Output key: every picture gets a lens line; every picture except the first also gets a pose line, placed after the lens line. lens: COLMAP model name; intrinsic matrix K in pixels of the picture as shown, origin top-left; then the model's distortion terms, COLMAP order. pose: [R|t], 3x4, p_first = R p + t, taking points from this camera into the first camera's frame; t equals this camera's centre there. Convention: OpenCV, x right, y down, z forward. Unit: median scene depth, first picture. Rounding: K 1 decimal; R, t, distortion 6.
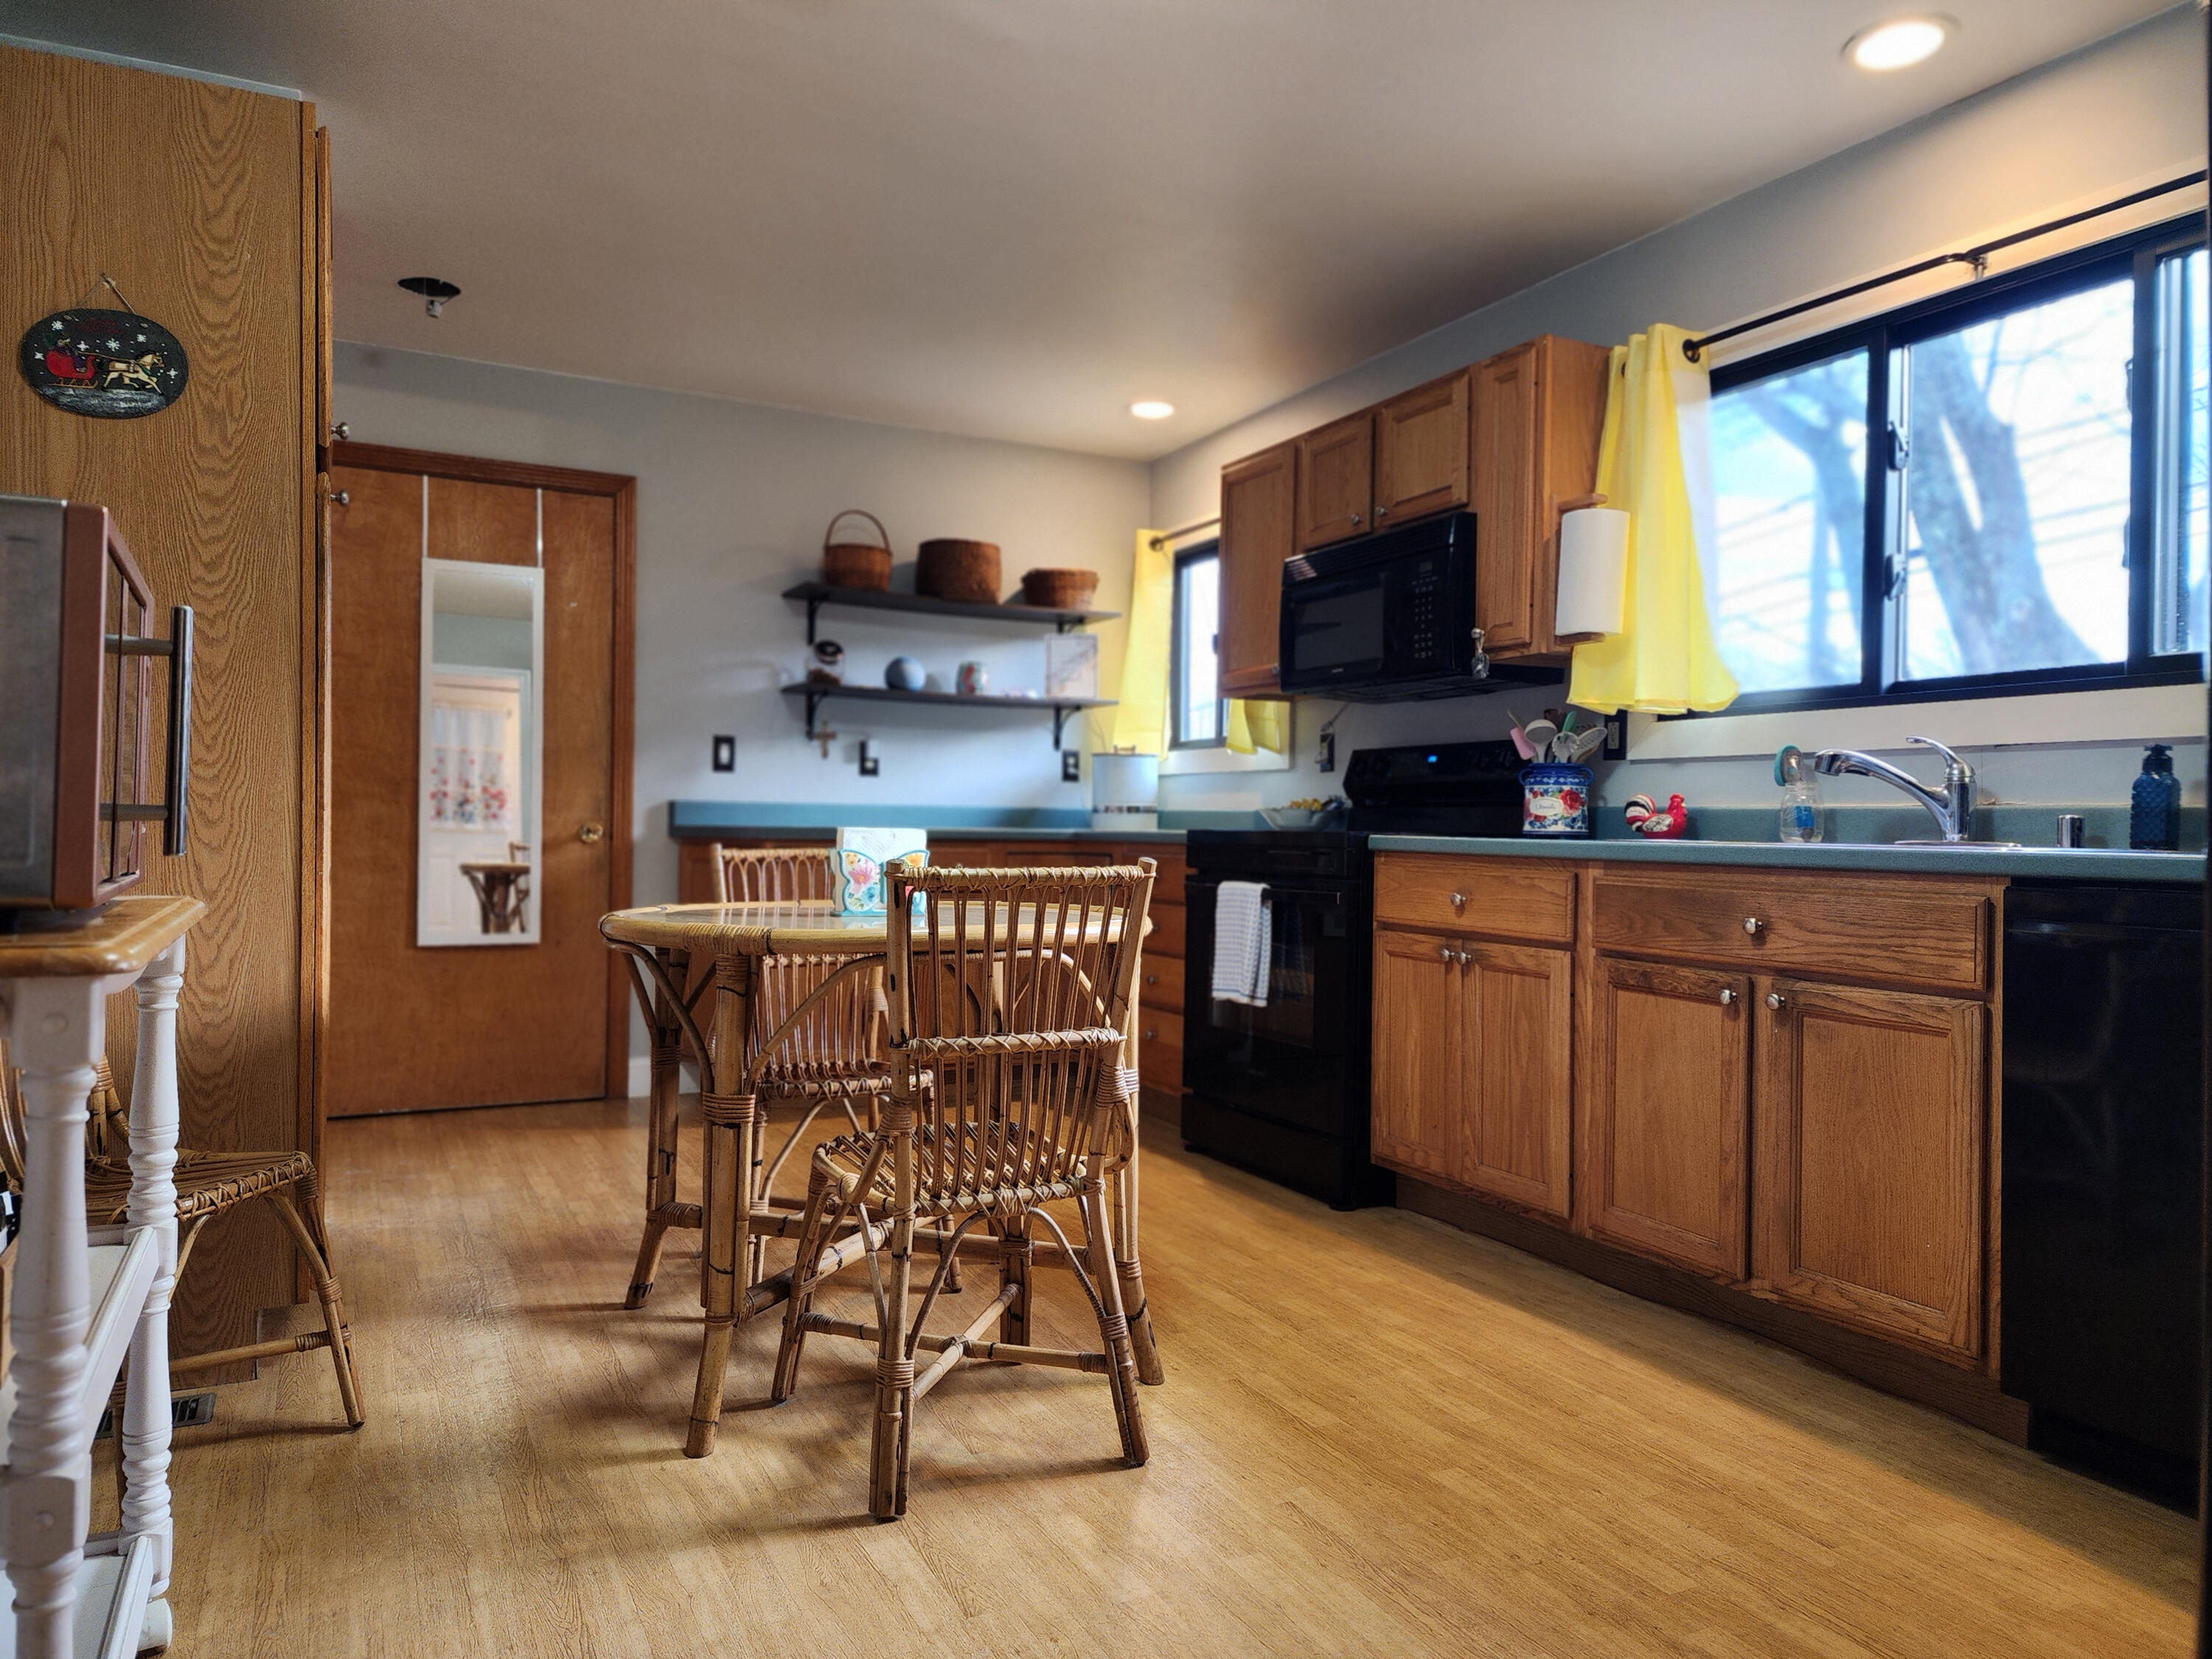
lens RADIAL K [[1494.3, 0, 1106.0], [0, 1494.3, 829.5], [0, 0, 1]] dist [0.067973, -0.083433]
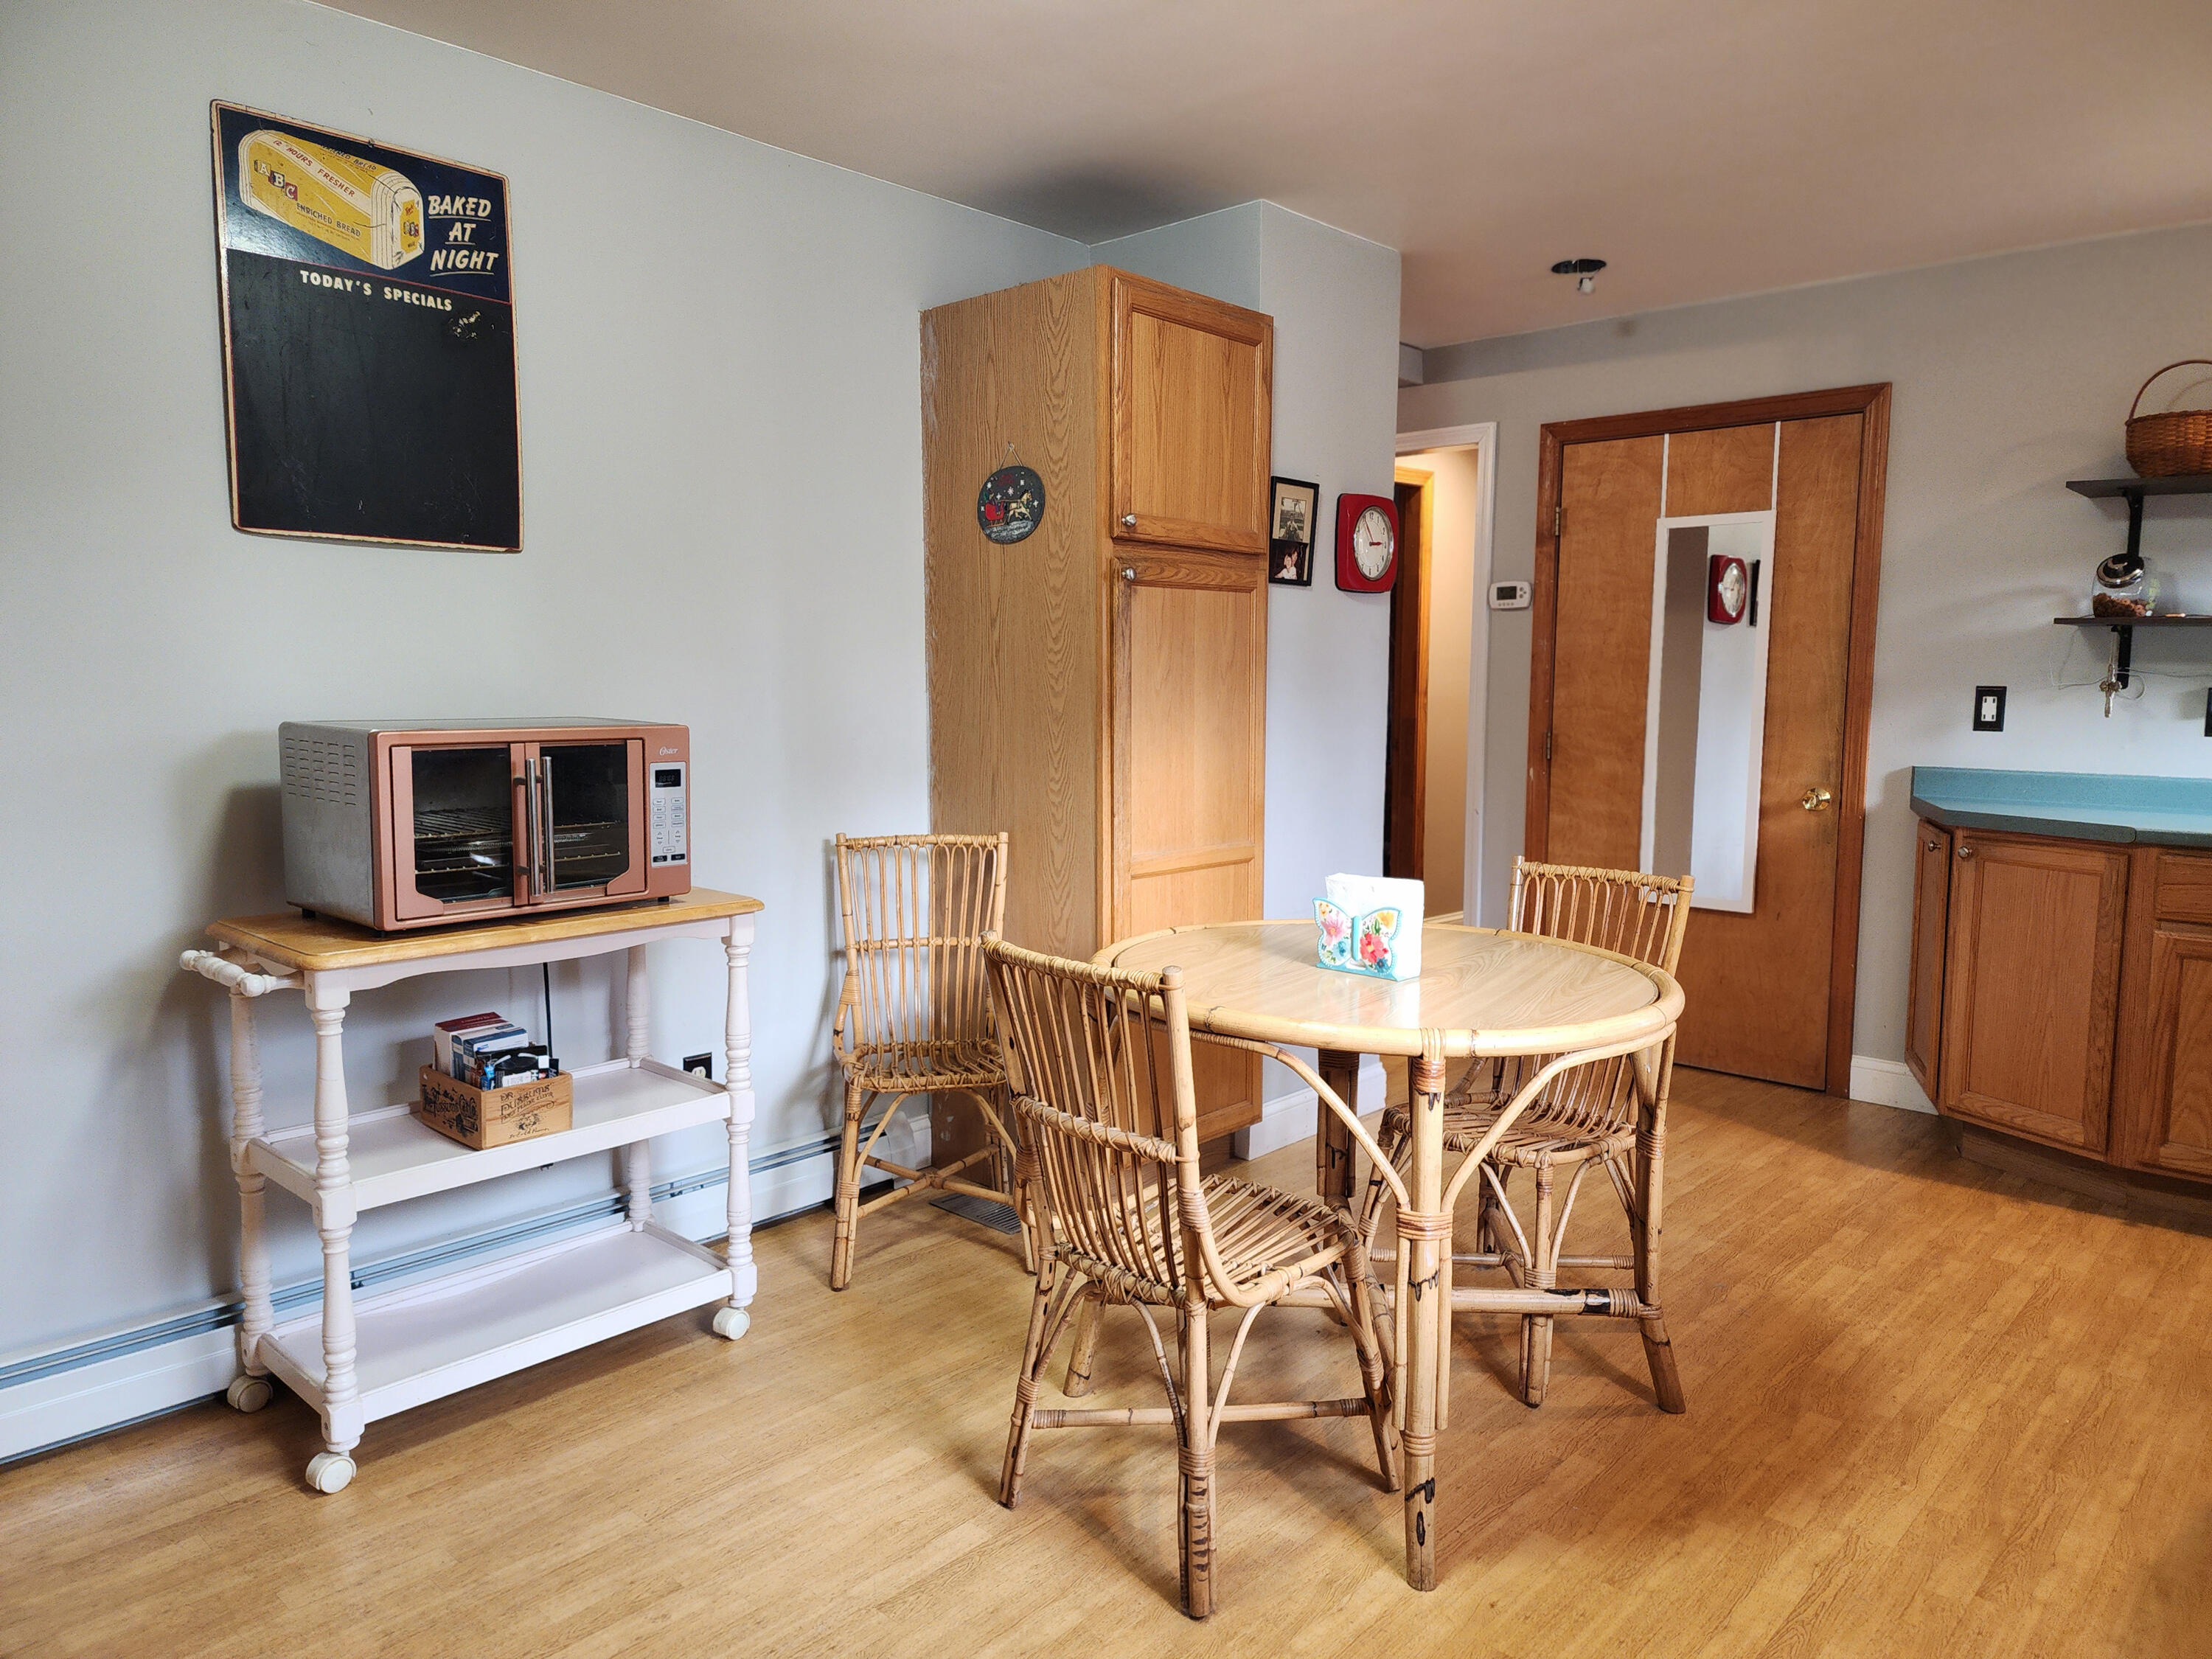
lens RADIAL K [[1494.3, 0, 1106.0], [0, 1494.3, 829.5], [0, 0, 1]] dist [0.067973, -0.083433]
pose [[0.319468, 0.091924, -0.943128, 0.398615], [0.001679, 0.995227, 0.097571, -0.072502], [0.947596, -0.032754, 0.317789, 0.325638]]
